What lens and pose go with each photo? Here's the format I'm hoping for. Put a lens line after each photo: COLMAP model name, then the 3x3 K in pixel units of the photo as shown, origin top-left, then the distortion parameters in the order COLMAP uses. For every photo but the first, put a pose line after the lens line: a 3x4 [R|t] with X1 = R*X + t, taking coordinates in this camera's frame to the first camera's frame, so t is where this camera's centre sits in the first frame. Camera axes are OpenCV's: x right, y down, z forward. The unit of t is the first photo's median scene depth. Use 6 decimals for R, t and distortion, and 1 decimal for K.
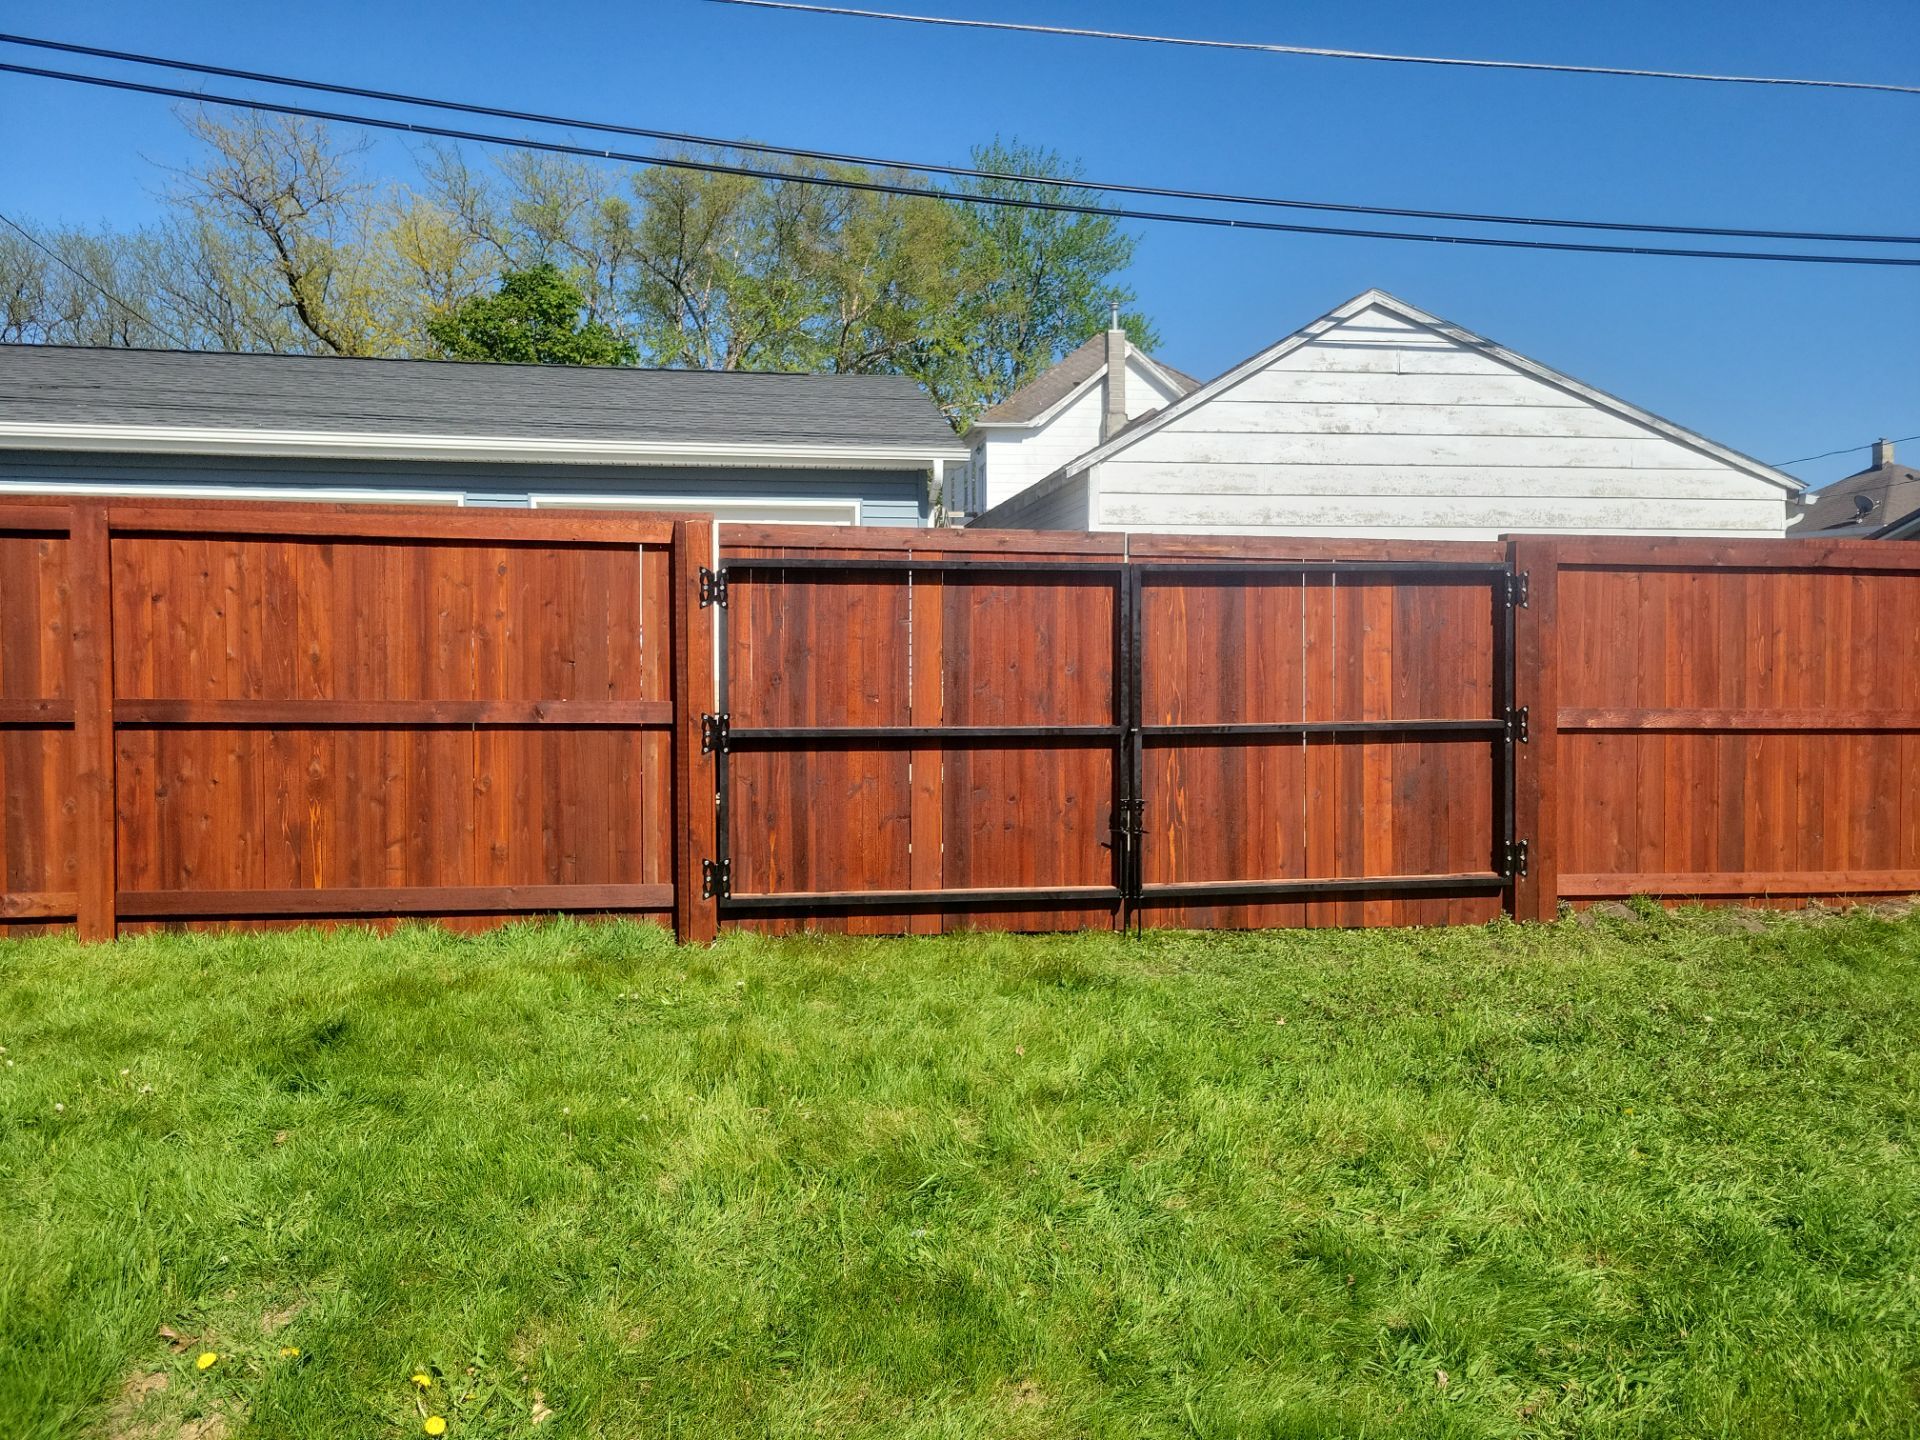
lens RADIAL K [[1418.2, 0, 966.1], [0, 1418.2, 712.6], [0, 0, 1]] dist [0.046925, -0.033065]
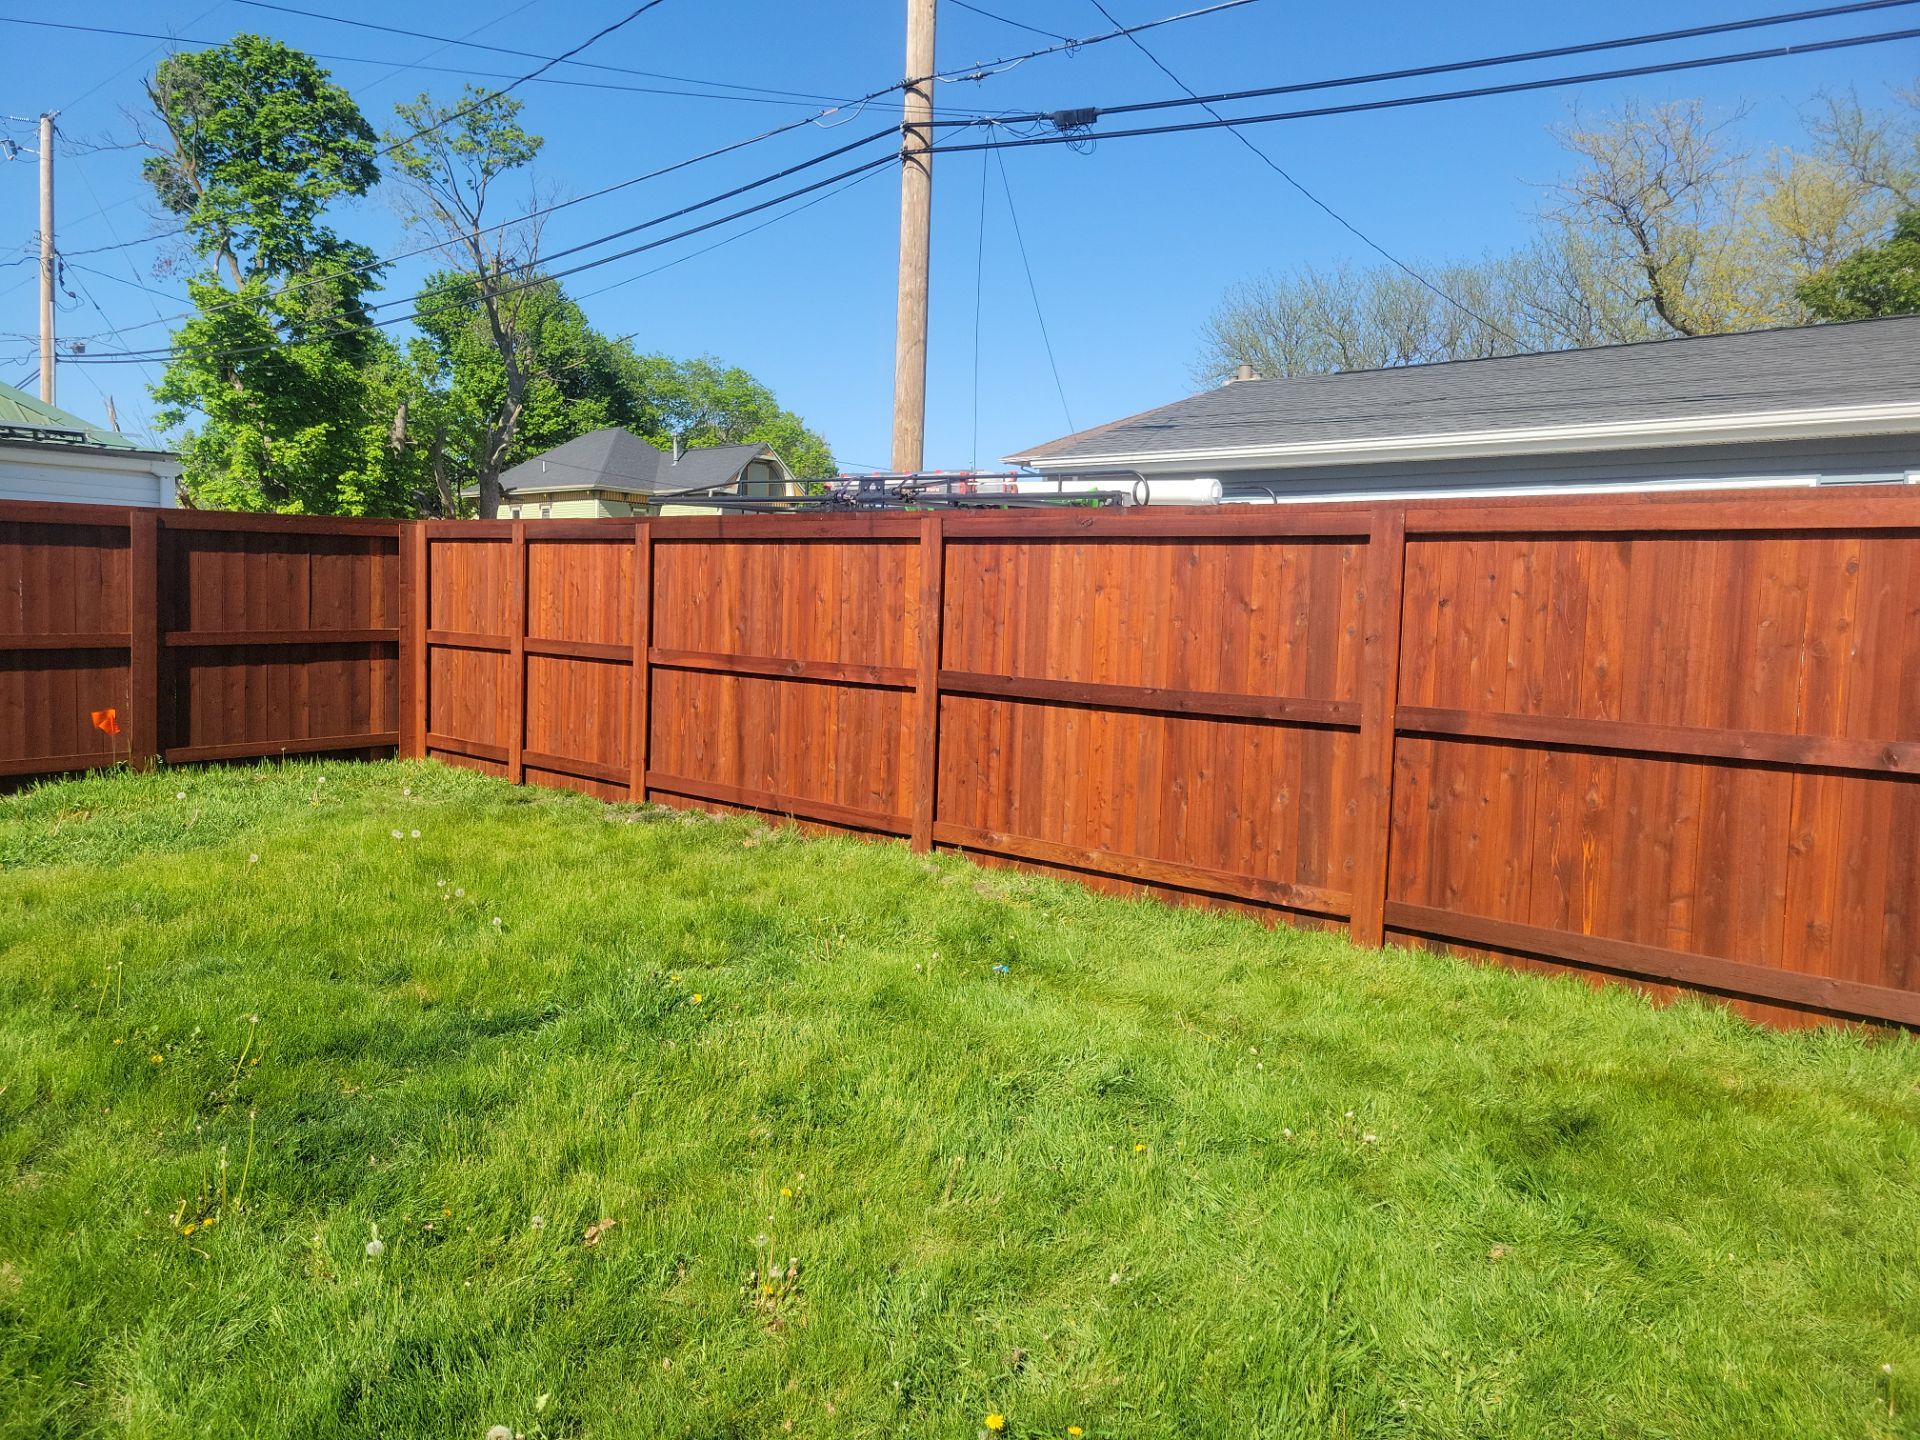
lens RADIAL K [[1418.2, 0, 962.2], [0, 1418.2, 704.3], [0, 0, 1]] dist [0.046925, -0.033065]
pose [[0.642152, 0.061595, -0.764099, -0.038728], [-0.064876, 0.997557, 0.025892, -0.015735], [0.763827, 0.032945, 0.644579, 0.141592]]
